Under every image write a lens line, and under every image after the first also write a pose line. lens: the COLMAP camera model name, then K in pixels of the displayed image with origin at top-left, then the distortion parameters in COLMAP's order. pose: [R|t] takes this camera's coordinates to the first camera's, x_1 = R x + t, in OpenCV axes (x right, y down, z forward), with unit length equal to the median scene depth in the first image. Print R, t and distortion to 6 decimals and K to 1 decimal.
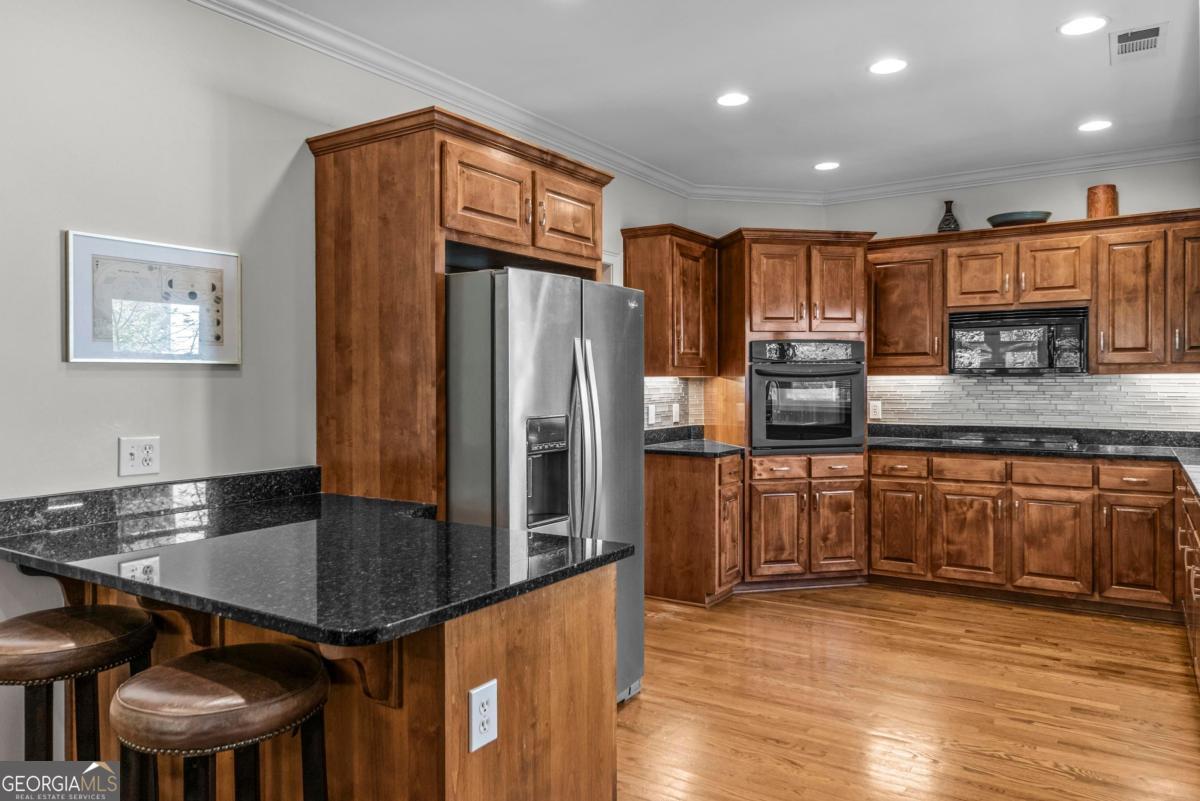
lens RADIAL K [[833.7, 0, 598.3], [0, 833.7, 382.1], [0, 0, 1]] dist [0.024018, -0.002188]
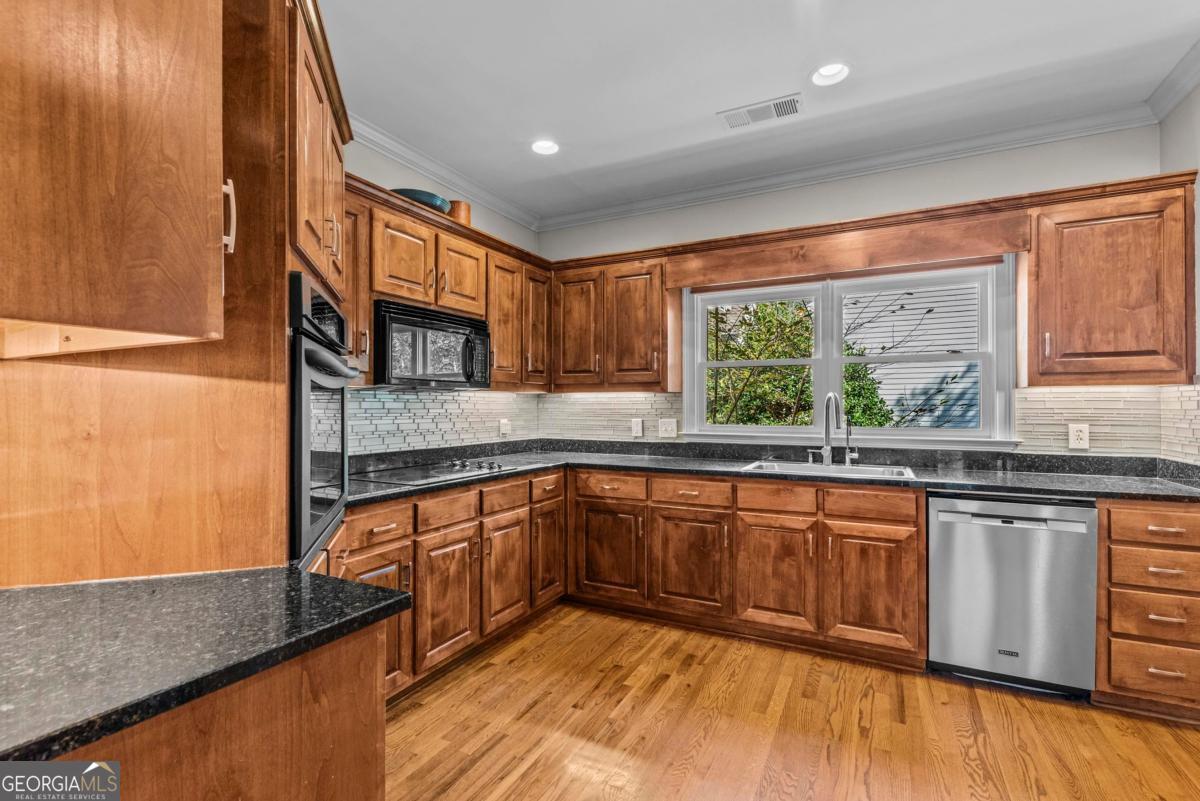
lens RADIAL K [[548.3, 0, 627.1], [0, 548.3, 405.1], [0, 0, 1]] dist [0.001326, -0.000004]
pose [[-0.113619, 0.008029, 0.993492, -0.073028], [0.005475, 0.999957, -0.007455, 0.013299], [-0.993509, 0.004593, -0.113658, 0.887200]]
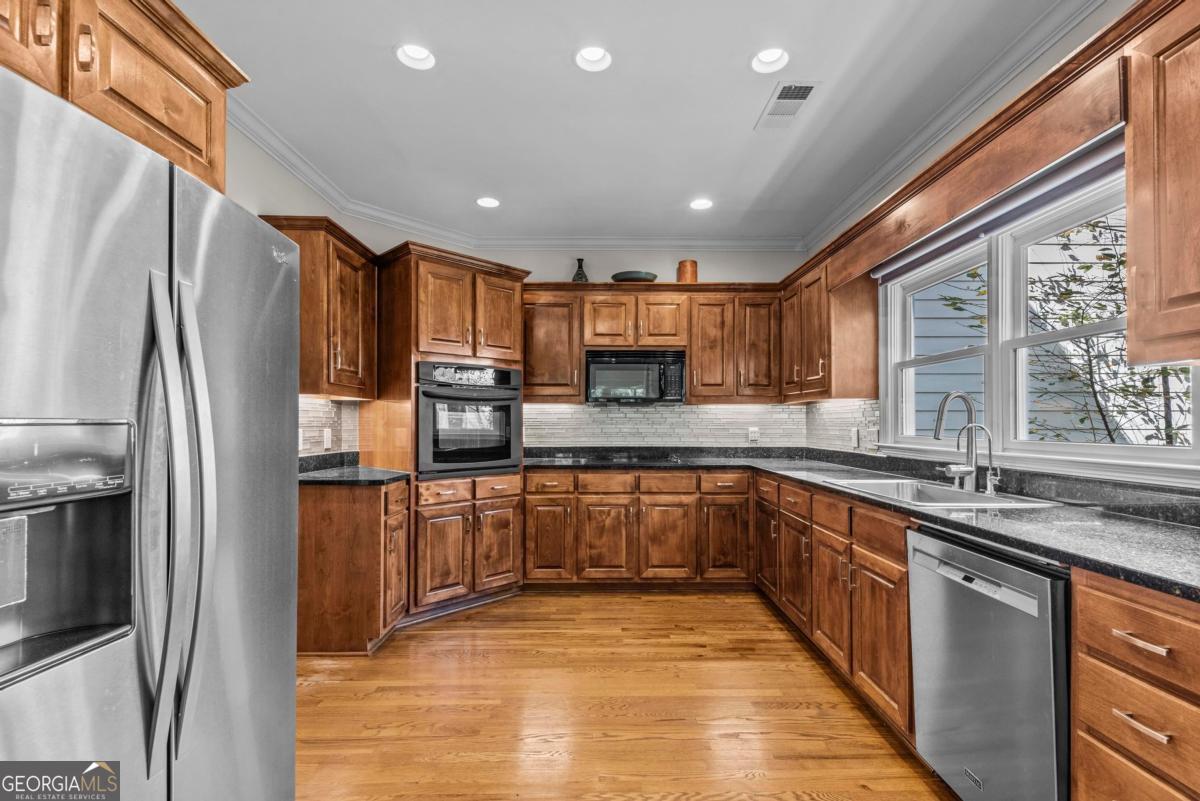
lens RADIAL K [[562.5, 0, 600.5], [0, 562.5, 421.5], [0, 0, 1]] dist [0.016309, -0.000172]
pose [[0.839660, 0.006992, 0.543067, 0.007894], [-0.001954, 0.999950, -0.009854, 0.026074], [-0.543109, 0.007213, 0.839631, 0.342270]]
